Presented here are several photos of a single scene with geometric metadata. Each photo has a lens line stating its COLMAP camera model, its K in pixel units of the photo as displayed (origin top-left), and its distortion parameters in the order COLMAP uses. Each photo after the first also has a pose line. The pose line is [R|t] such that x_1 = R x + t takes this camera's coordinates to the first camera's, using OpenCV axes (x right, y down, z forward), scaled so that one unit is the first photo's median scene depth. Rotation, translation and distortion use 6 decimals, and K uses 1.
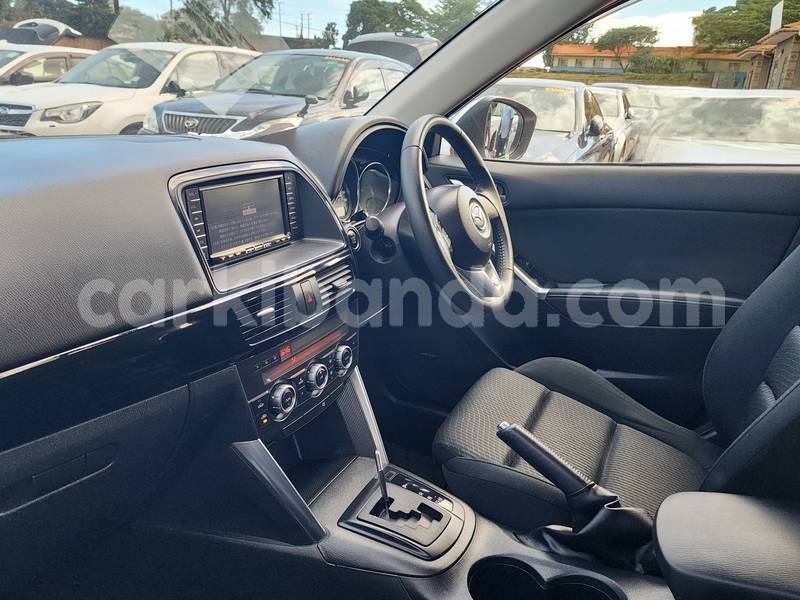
lens RADIAL K [[584.9, 0, 400.0], [0, 584.9, 300.0], [0, 0, 1]] dist [0.032140, -0.004131]
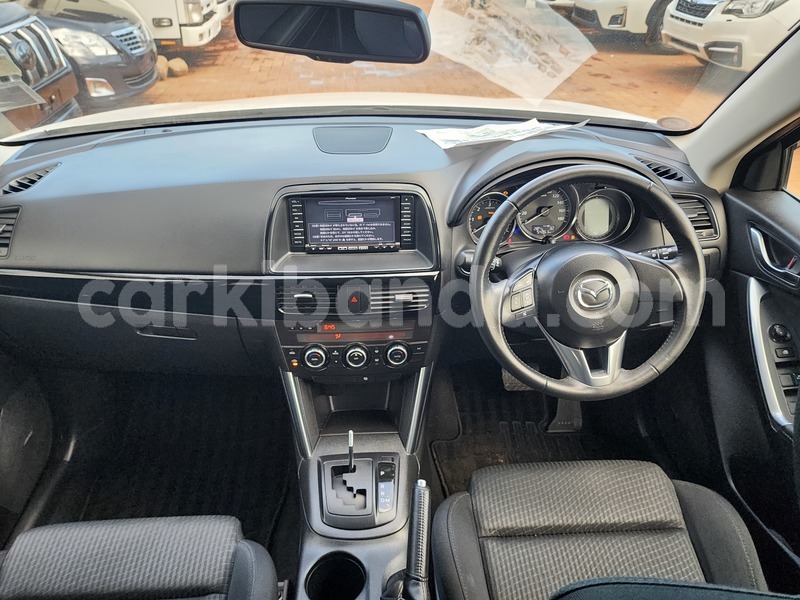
lens RADIAL K [[584.9, 0, 400.0], [0, 584.9, 300.0], [0, 0, 1]] dist [0.032140, -0.004131]
pose [[0.508150, 0.413940, -0.755273, 0.743567], [-0.278044, 0.908820, 0.311026, -0.367882], [0.815154, 0.051952, 0.576910, 0.295906]]
